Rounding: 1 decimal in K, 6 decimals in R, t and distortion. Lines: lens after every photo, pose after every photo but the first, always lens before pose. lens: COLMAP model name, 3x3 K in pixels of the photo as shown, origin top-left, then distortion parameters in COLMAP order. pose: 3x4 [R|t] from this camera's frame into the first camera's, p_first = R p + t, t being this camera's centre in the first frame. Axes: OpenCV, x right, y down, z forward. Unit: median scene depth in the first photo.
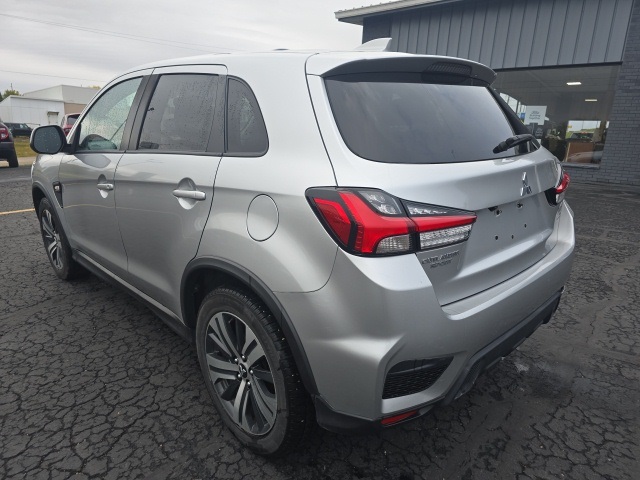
lens RADIAL K [[435.6, 0, 314.2], [0, 435.6, 244.8], [0, 0, 1]] dist [0.039014, -0.024177]
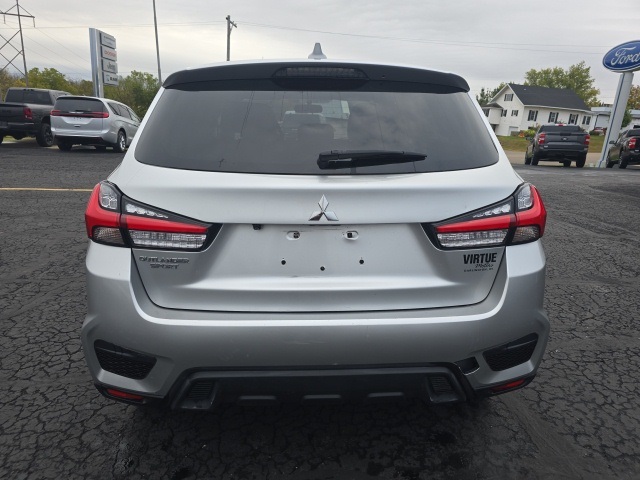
lens RADIAL K [[435.6, 0, 323.5], [0, 435.6, 237.3], [0, 0, 1]] dist [0.039014, -0.024177]
pose [[0.752824, 0.187106, -0.631069, 1.210868], [-0.198348, 0.978668, 0.053550, -0.153107], [0.627626, 0.084858, 0.773876, 0.434628]]
